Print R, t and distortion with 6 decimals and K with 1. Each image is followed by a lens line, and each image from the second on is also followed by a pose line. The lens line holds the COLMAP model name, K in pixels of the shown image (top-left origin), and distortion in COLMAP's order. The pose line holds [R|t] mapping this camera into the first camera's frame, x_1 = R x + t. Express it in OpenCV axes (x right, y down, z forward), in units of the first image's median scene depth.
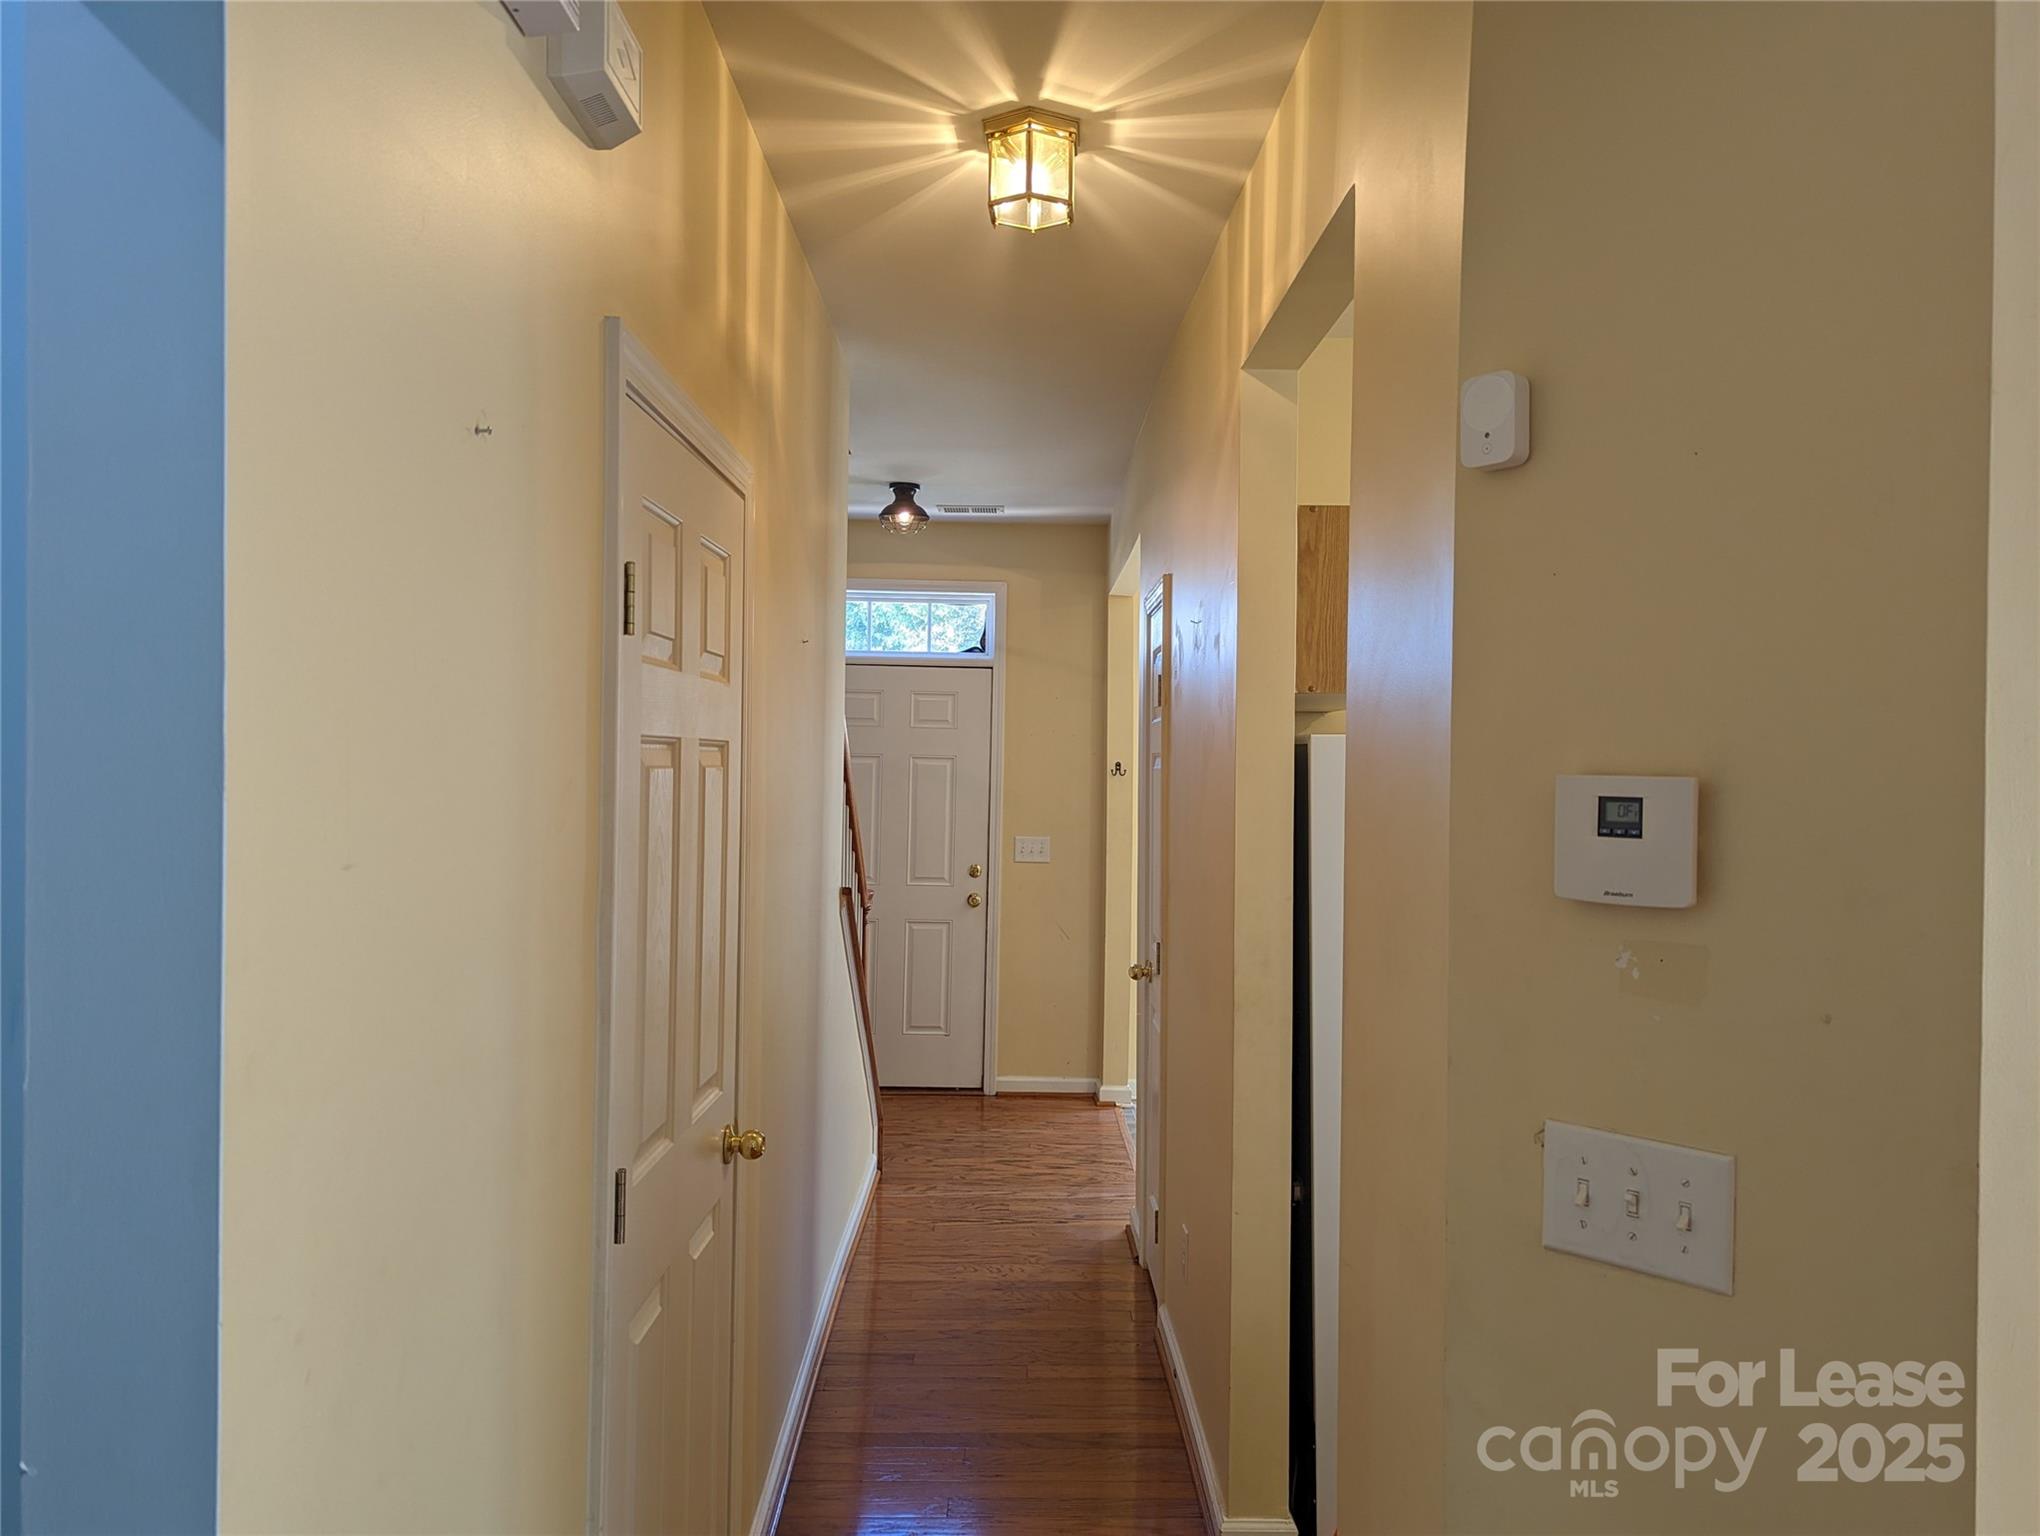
lens RADIAL K [[1459.4, 0, 1020.0], [0, 1459.4, 768.0], [0, 0, 1]] dist [0.031214, 0.000782]
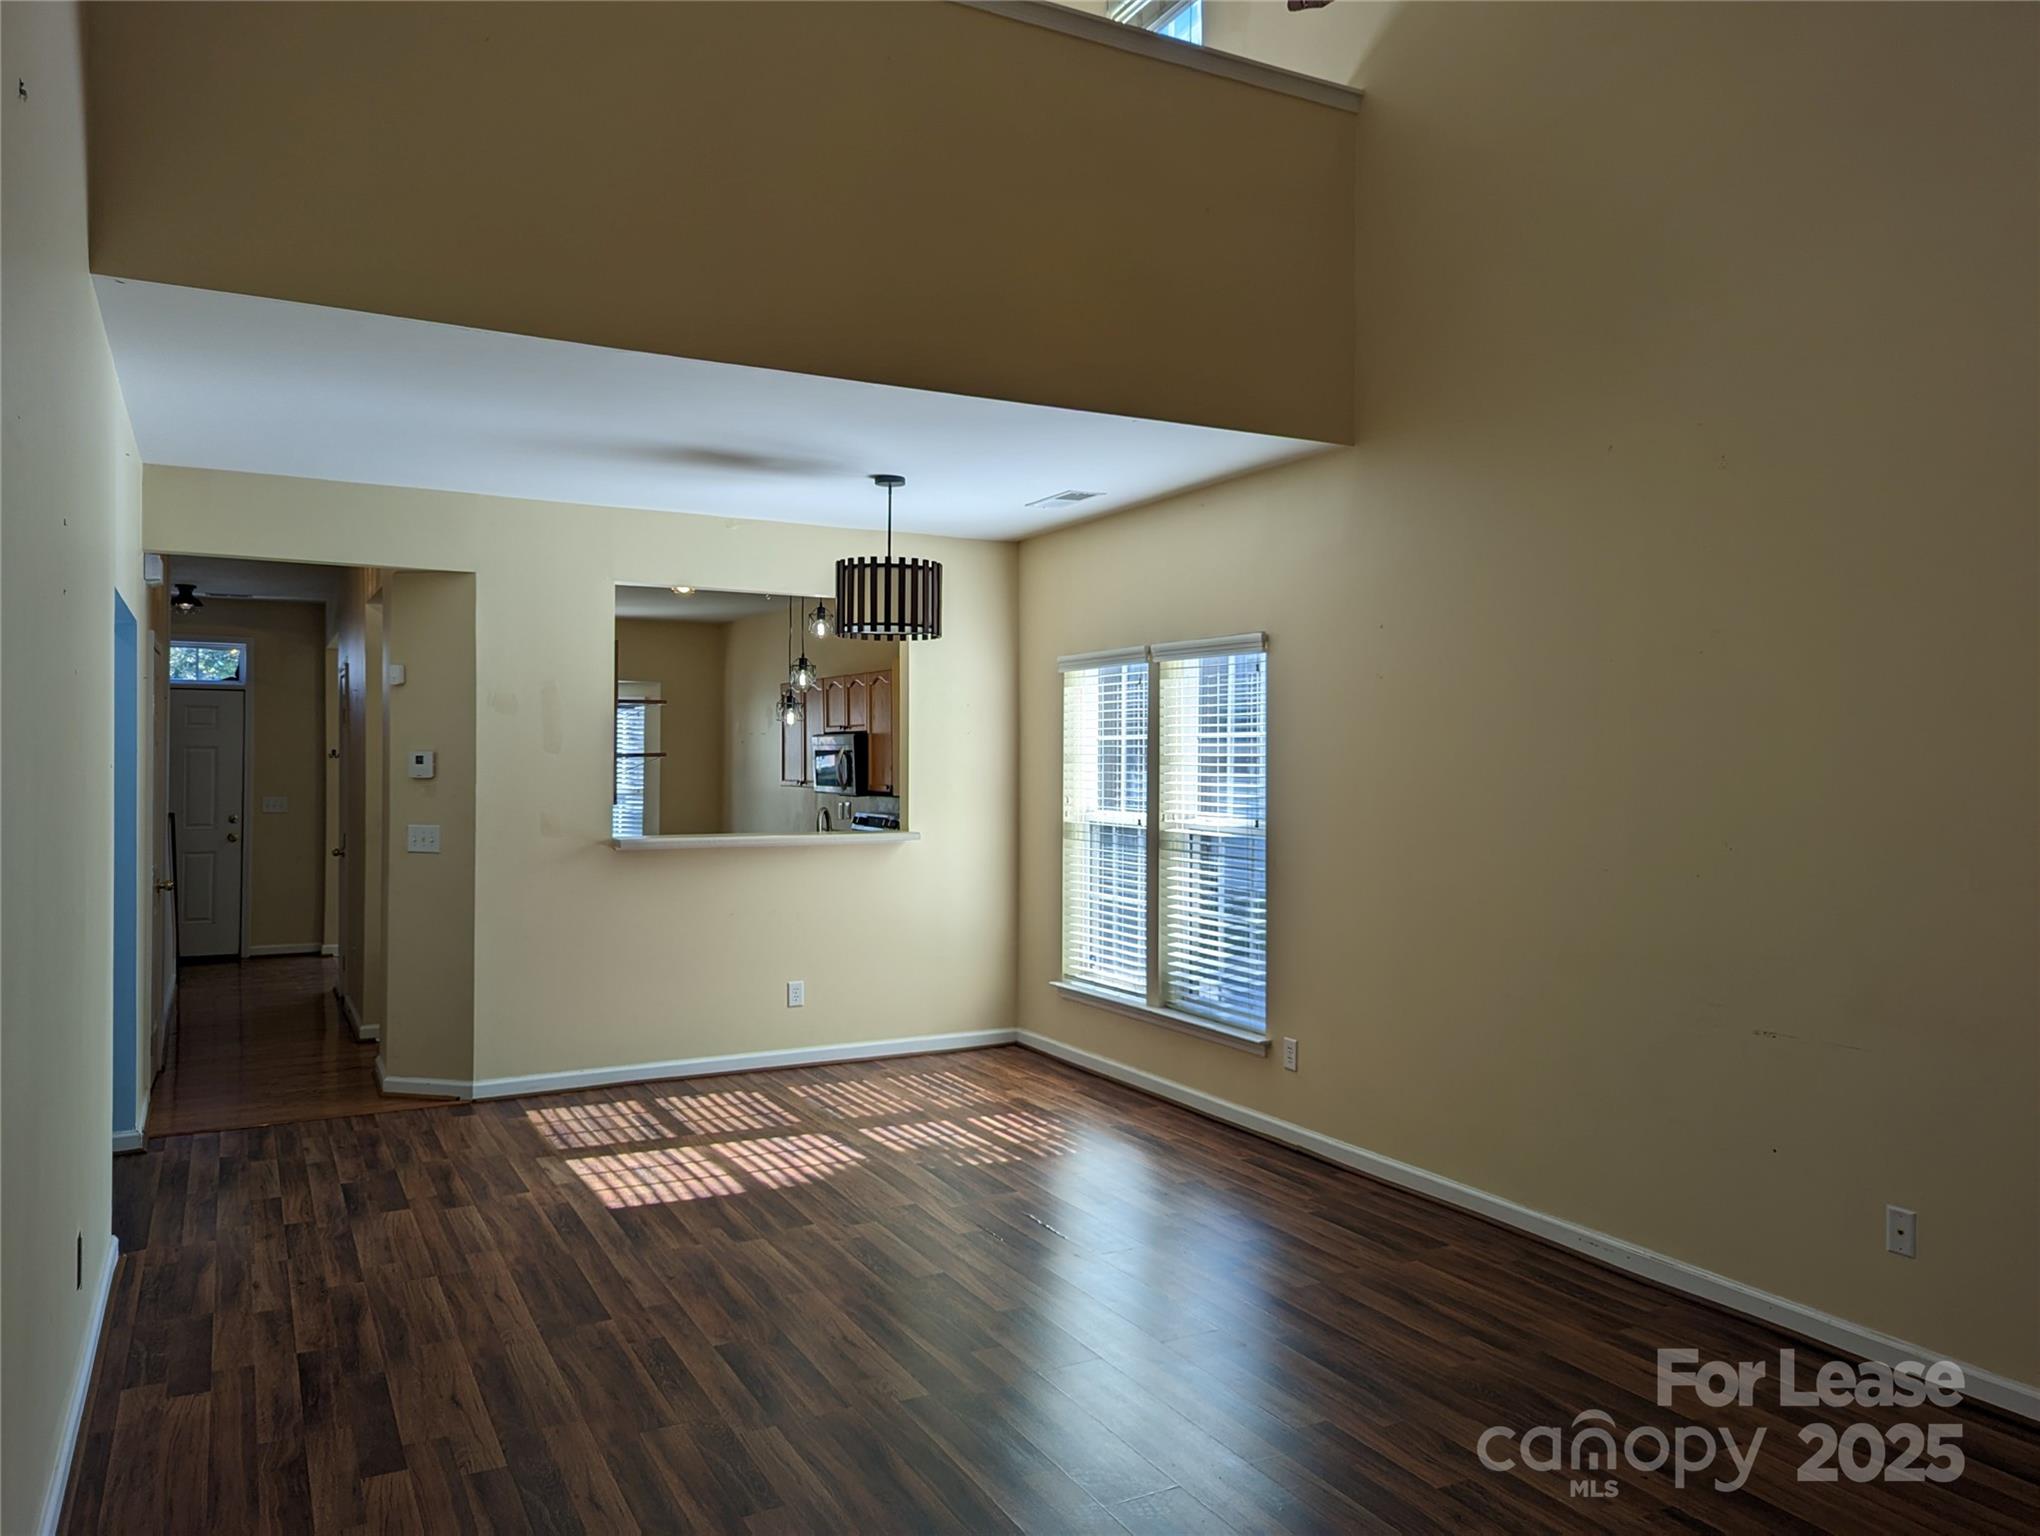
lens RADIAL K [[1459.4, 0, 1020.0], [0, 1459.4, 768.0], [0, 0, 1]] dist [0.031214, 0.000782]
pose [[0.883966, -0.010191, 0.467441, -0.023529], [0.006050, 0.999928, 0.010360, 0.004196], [-0.467513, -0.006330, 0.883964, -0.842076]]
